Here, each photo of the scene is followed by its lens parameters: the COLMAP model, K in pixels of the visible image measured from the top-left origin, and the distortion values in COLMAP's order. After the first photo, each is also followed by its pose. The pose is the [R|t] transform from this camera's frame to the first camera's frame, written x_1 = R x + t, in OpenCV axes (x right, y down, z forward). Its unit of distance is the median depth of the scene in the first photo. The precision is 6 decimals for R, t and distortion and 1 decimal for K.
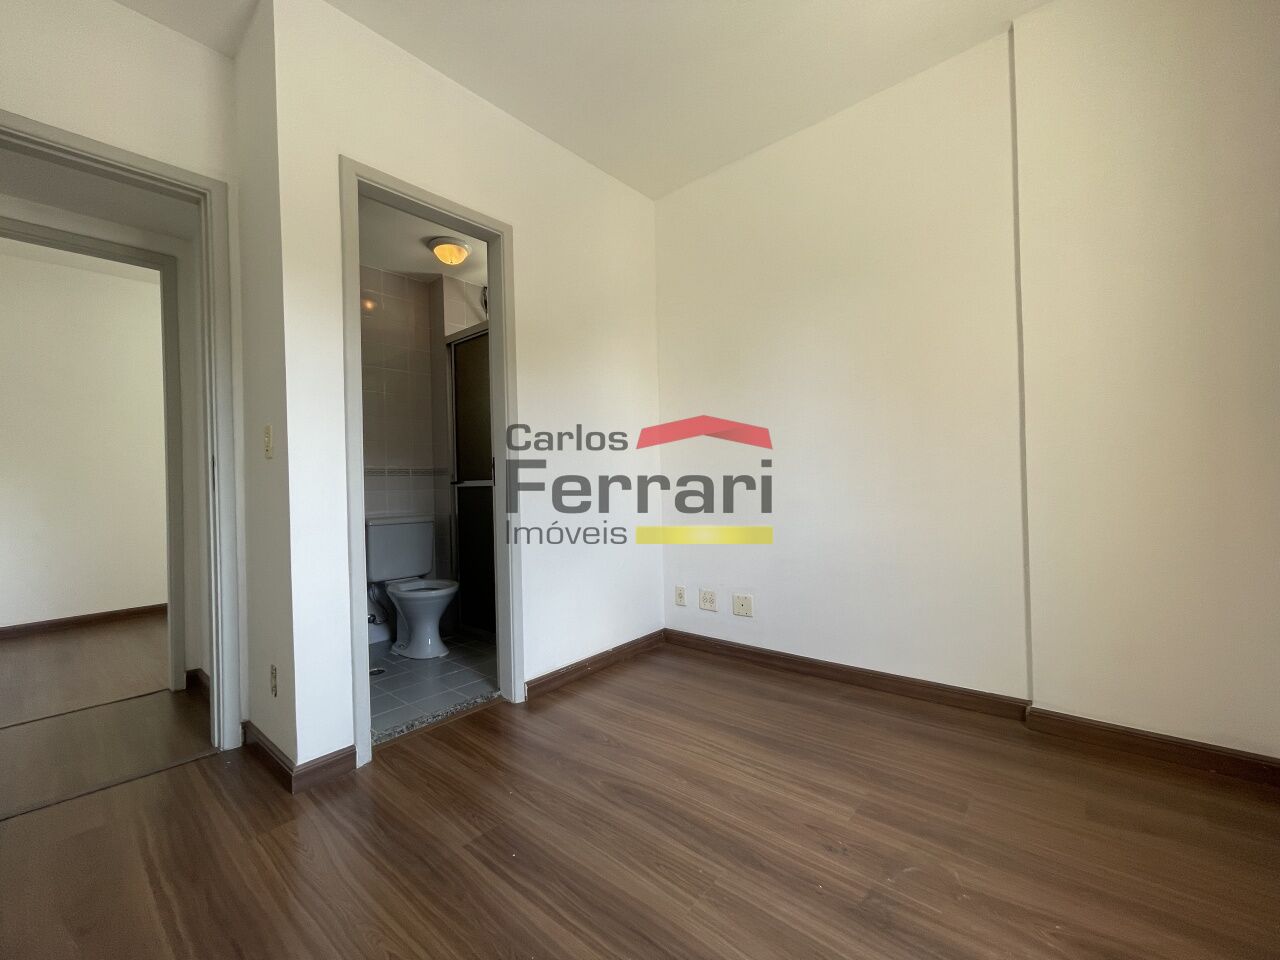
lens RADIAL K [[520.0, 0, 640.0], [0, 520.0, 480.0], [0, 0, 1]] dist [-0.001789, -0.000048]
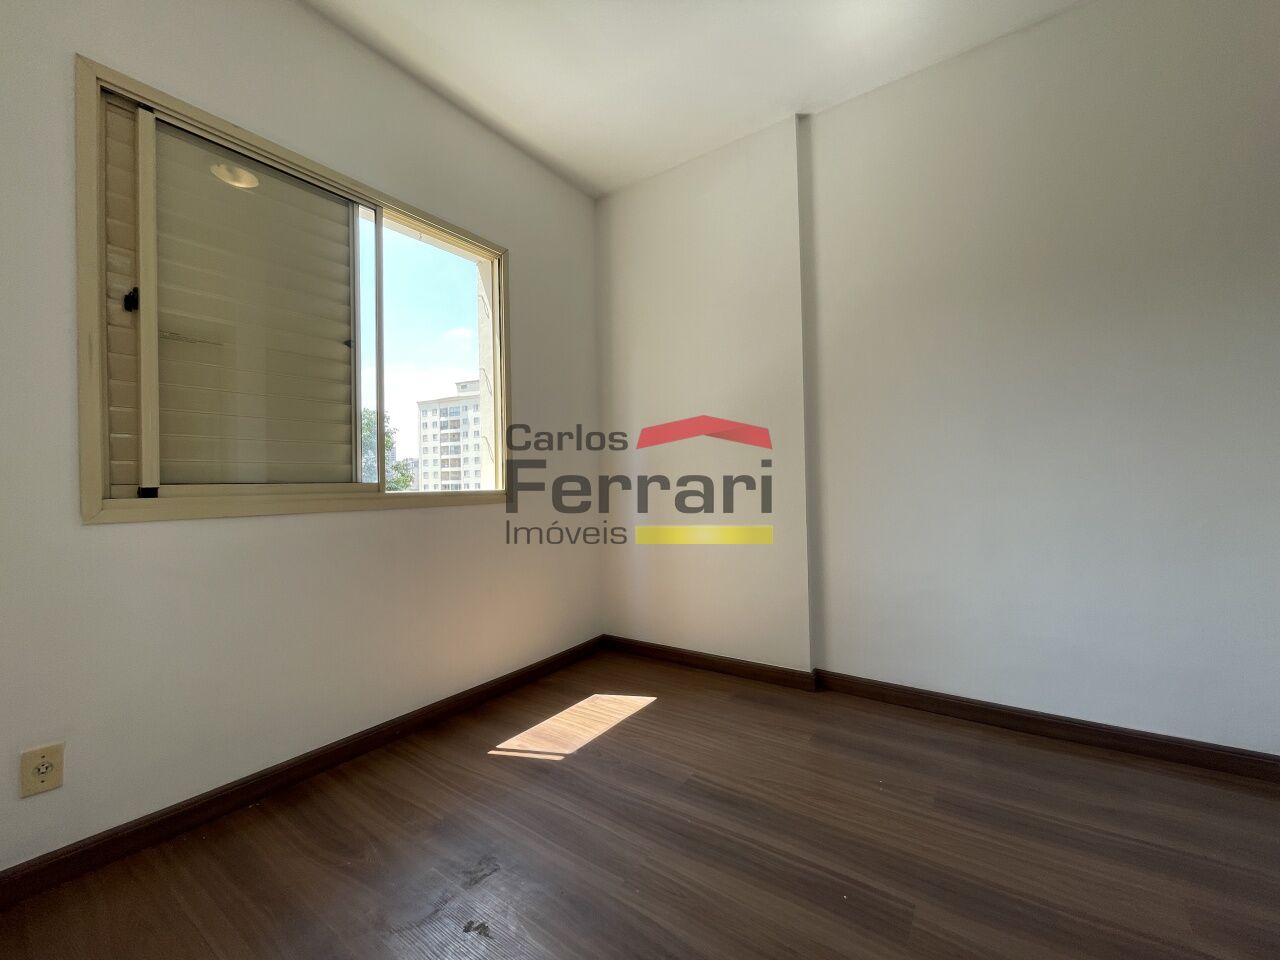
lens RADIAL K [[518.8, 0, 641.8], [0, 518.8, 481.5], [0, 0, 1]] dist [-0.004423, -0.000061]
pose [[-0.994714, 0.045858, -0.091873, 0.115857], [0.046417, 0.998914, -0.003952, -0.003726], [0.091592, -0.008195, -0.995763, 1.400764]]
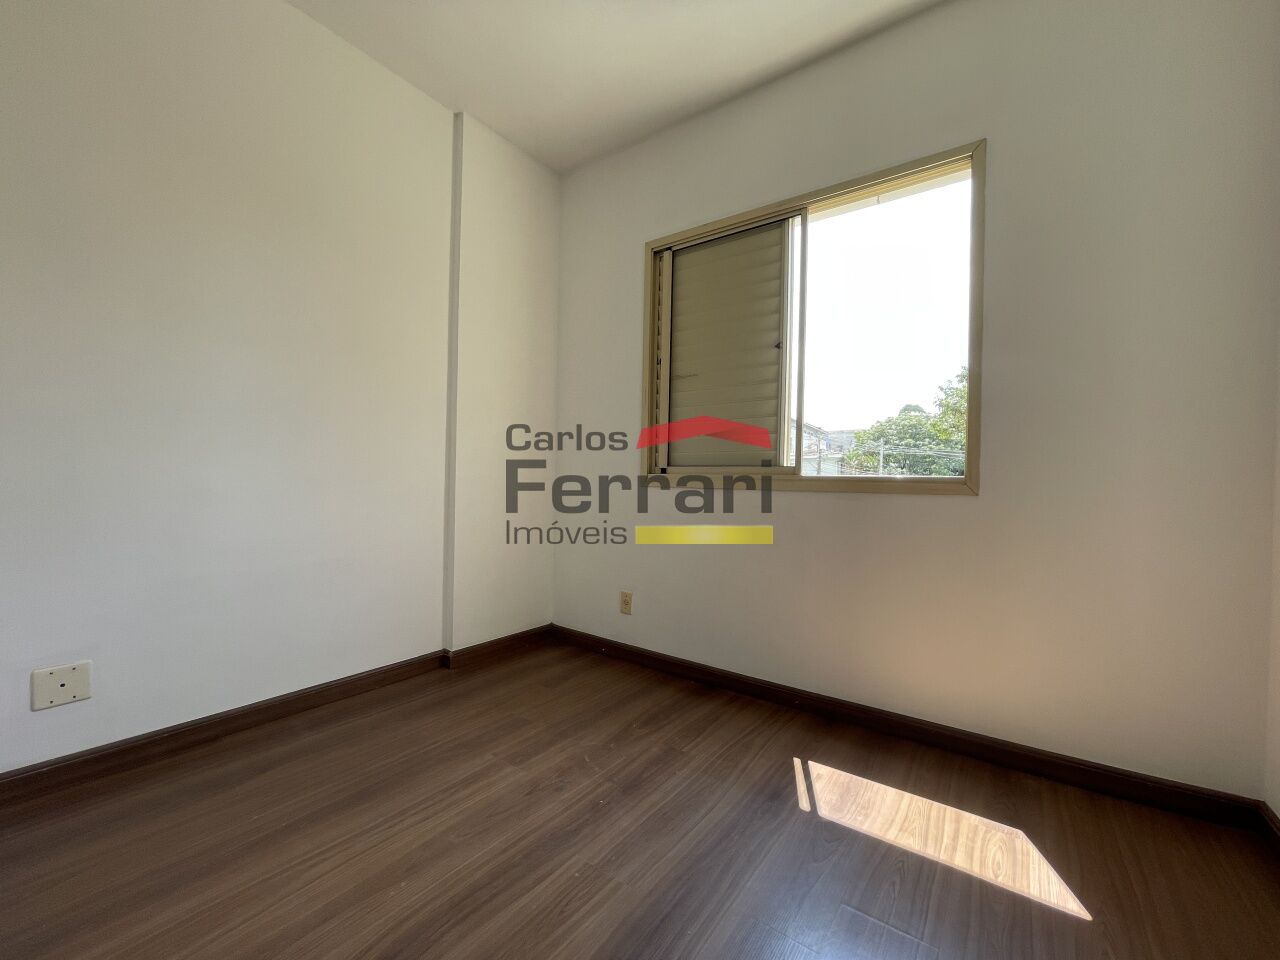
lens RADIAL K [[518.8, 0, 641.8], [0, 518.8, 481.5], [0, 0, 1]] dist [-0.004423, -0.000061]
pose [[-0.079472, 0.027027, 0.996471, -0.599416], [-0.024417, 0.999280, -0.029051, 0.048564], [-0.996538, -0.026640, -0.078755, 0.694063]]
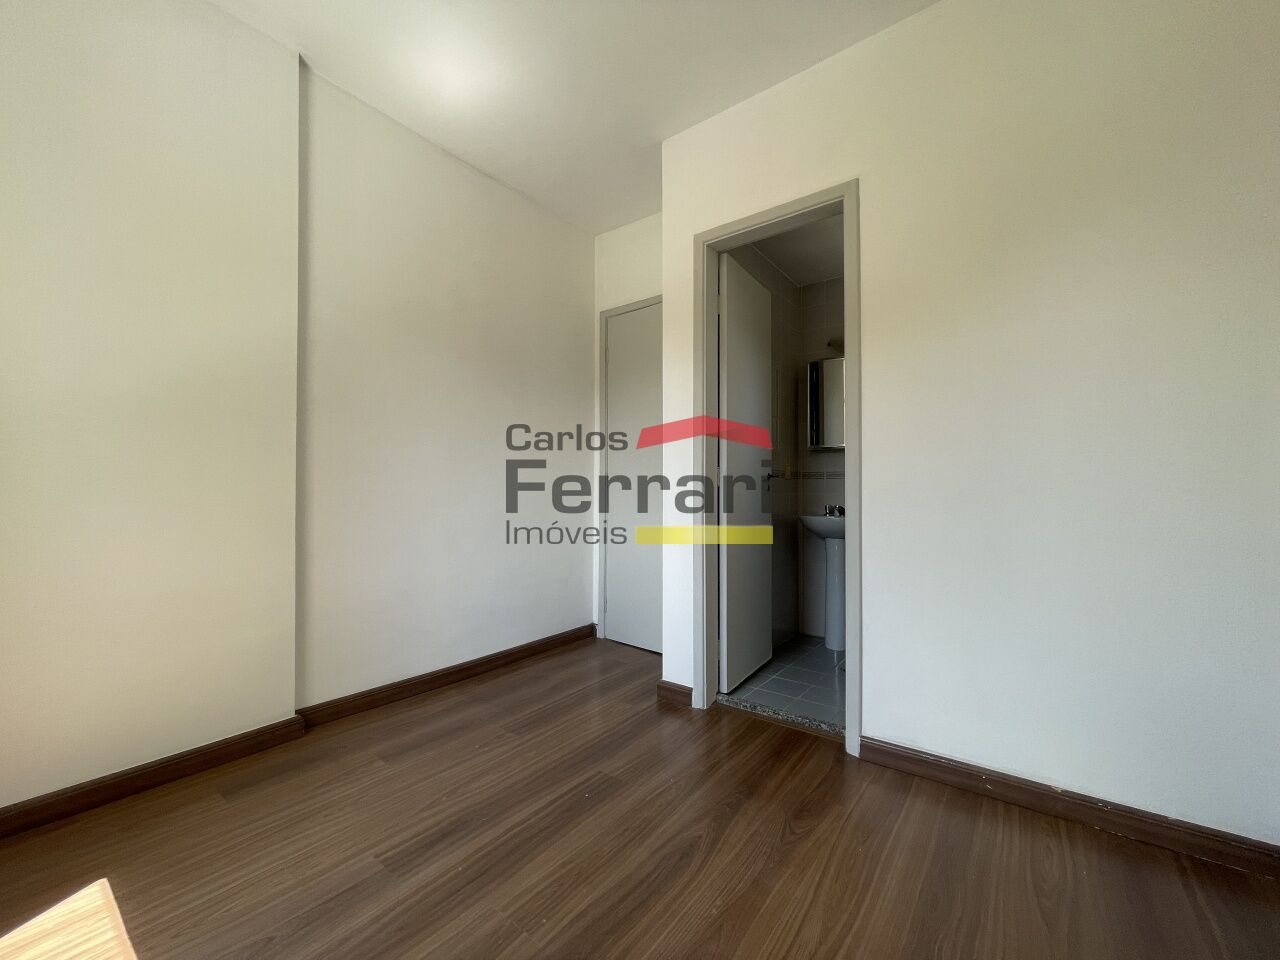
lens RADIAL K [[520.0, 0, 640.0], [0, 520.0, 480.0], [0, 0, 1]] dist [-0.001789, -0.000048]
pose [[0.059412, 0.003509, -0.998227, 0.730761], [-0.003610, 0.999988, 0.003301, -0.012735], [0.998227, 0.003407, 0.059424, 0.790008]]
